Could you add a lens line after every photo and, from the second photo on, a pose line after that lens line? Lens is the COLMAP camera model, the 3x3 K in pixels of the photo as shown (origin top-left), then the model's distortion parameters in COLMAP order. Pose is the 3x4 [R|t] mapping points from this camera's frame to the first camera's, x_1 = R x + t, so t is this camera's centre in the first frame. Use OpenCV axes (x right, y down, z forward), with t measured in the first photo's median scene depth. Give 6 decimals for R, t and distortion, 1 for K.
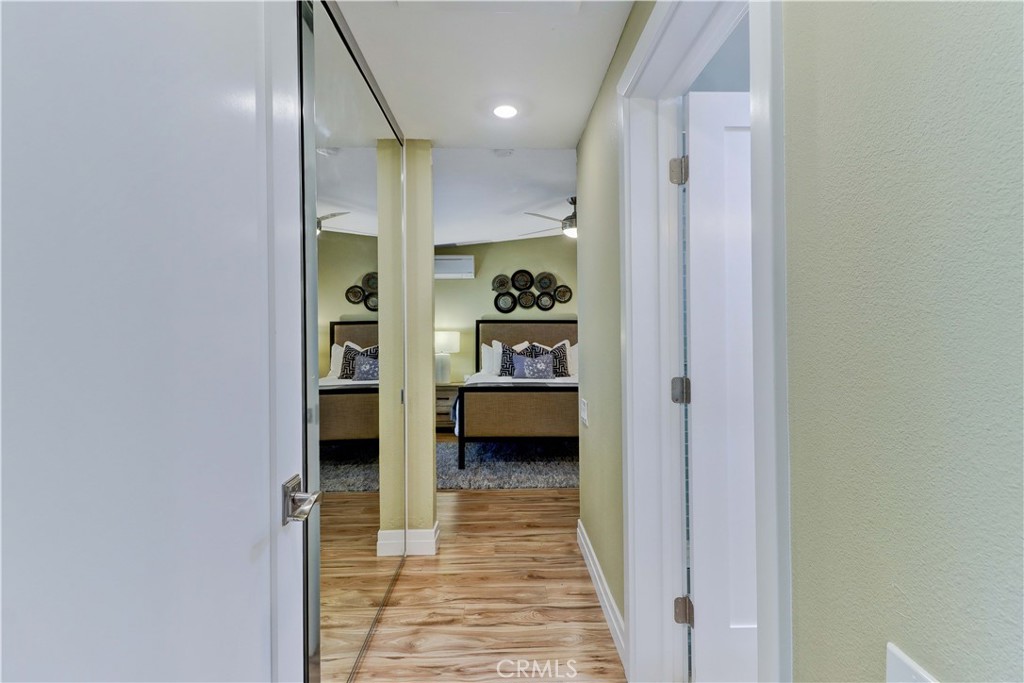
lens RADIAL K [[482.3, 0, 515.0], [0, 482.3, 339.3], [0, 0, 1]] dist [0.020611, -0.005384]
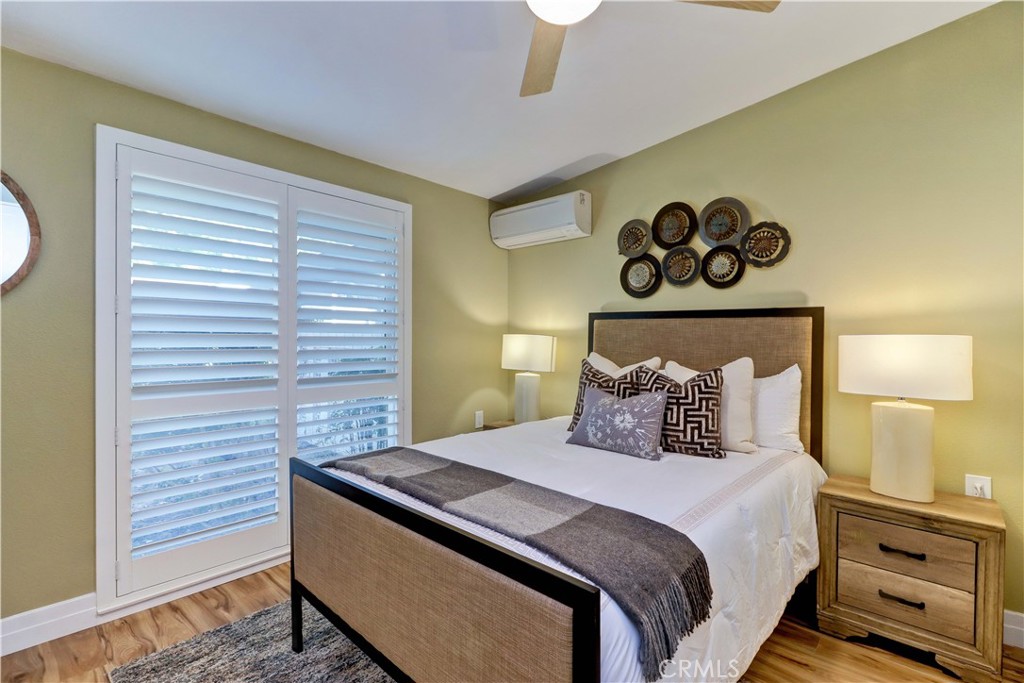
lens RADIAL K [[482.3, 0, 546.0], [0, 482.3, 345.9], [0, 0, 1]] dist [0.020611, -0.005384]
pose [[0.731603, 0.020630, -0.681418, 0.246104], [-0.014442, 0.999787, 0.014763, -0.011288], [0.681578, -0.000960, 0.731745, 0.574694]]
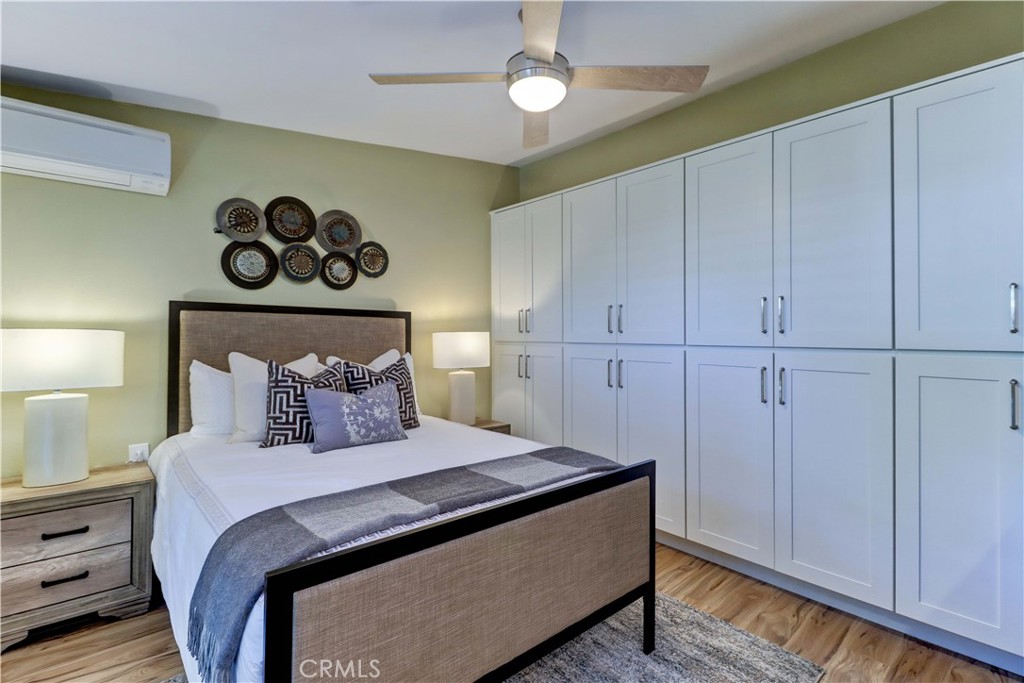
lens RADIAL K [[482.3, 0, 497.3], [0, 482.3, 333.8], [0, 0, 1]] dist [0.020611, -0.005384]
pose [[0.771736, 0.007226, 0.635902, -0.125917], [-0.004727, 0.999973, -0.005625, -0.012217], [-0.635926, 0.001335, 0.771749, 0.517902]]
